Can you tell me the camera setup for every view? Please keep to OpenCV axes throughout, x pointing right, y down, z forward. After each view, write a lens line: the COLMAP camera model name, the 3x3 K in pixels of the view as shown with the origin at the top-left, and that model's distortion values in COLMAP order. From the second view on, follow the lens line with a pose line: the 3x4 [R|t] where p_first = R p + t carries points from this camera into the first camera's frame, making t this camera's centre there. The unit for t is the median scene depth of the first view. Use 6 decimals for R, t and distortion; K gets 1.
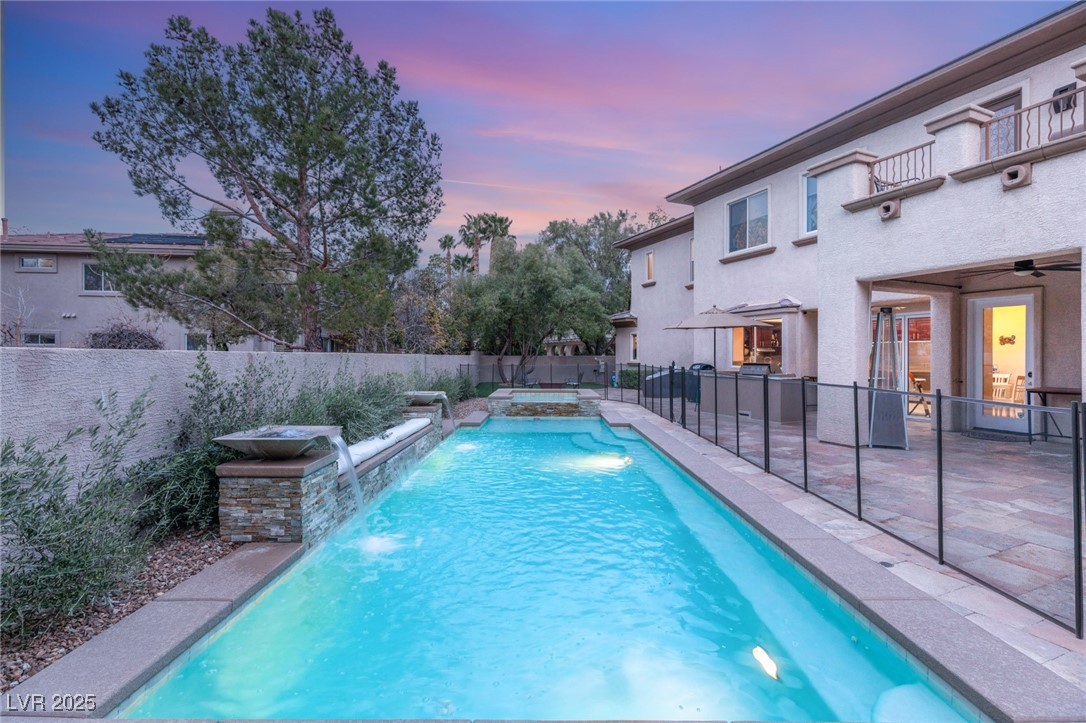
lens RADIAL K [[487.9, 0, 546.9], [0, 487.9, 359.6], [0, 0, 1]] dist [0.003151, 0.000162]
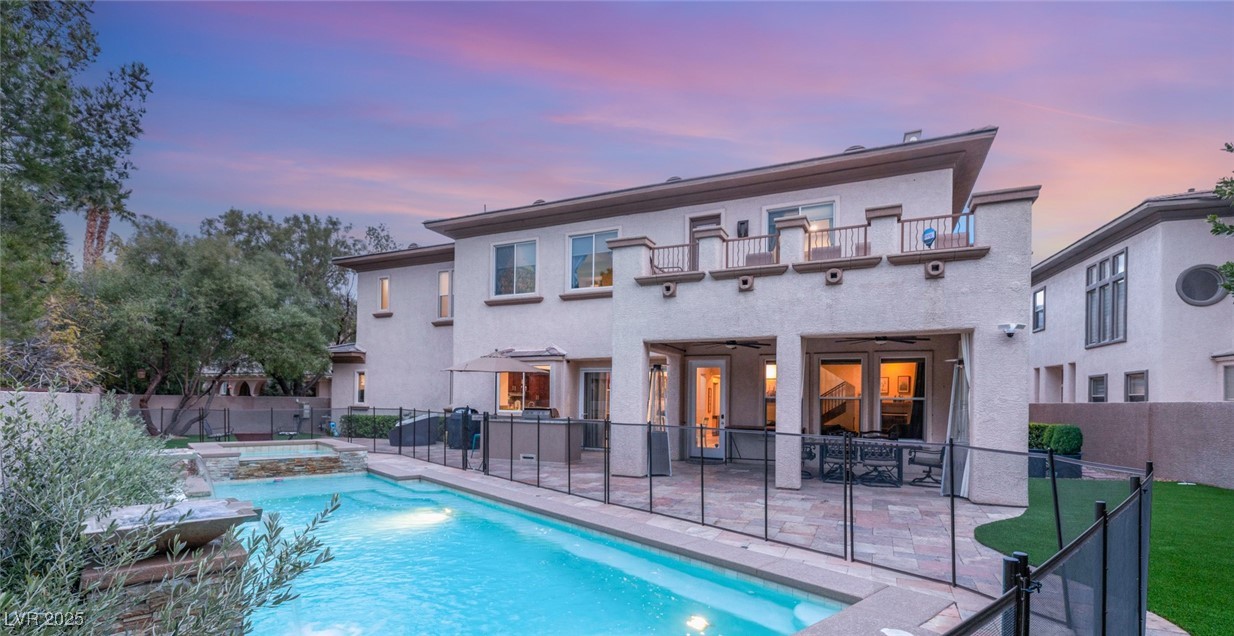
lens RADIAL K [[553.0, 0, 614.1], [0, 553.0, 408.4], [0, 0, 1]] dist [0.002596, 0.000062]
pose [[0.747468, 0.000592, 0.664297, -0.203738], [-0.008908, 0.999919, 0.009131, -0.003603], [-0.664238, -0.012743, 0.747413, 0.005096]]
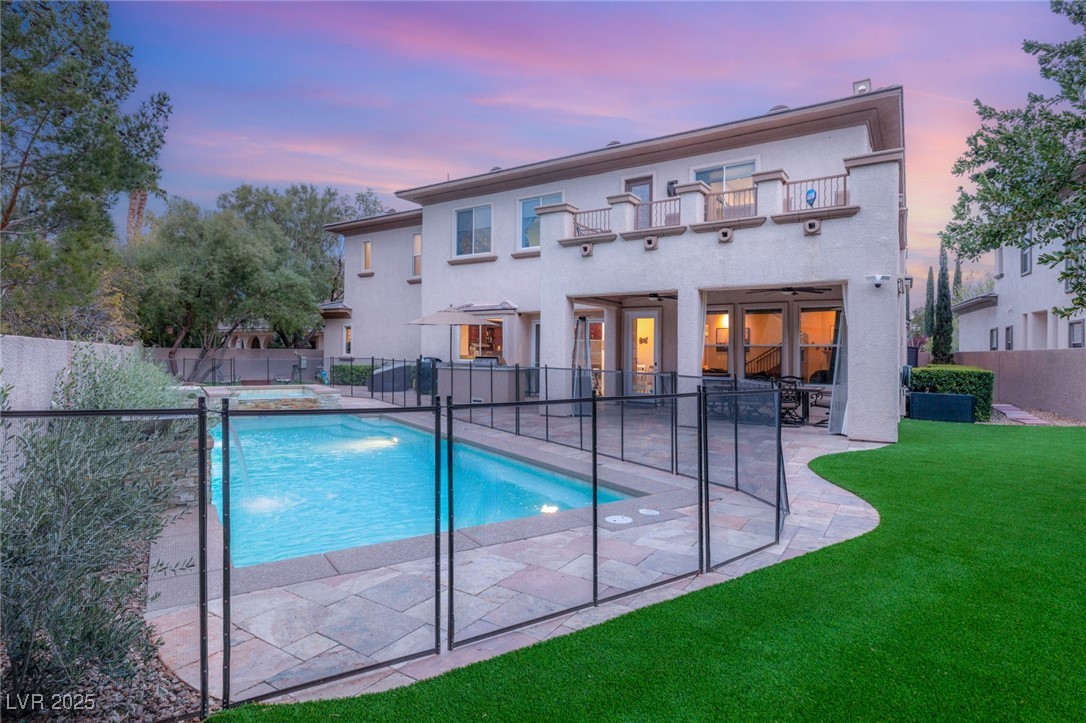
lens RADIAL K [[576.0, 0, 543.0], [0, 576.0, 361.5], [0, 0, 1]] dist [-0.003956, -0.000101]
pose [[0.832345, -0.002094, 0.554254, -0.192791], [-0.004206, 0.999940, 0.010096, 0.003783], [-0.554242, -0.010734, 0.832286, -0.191569]]
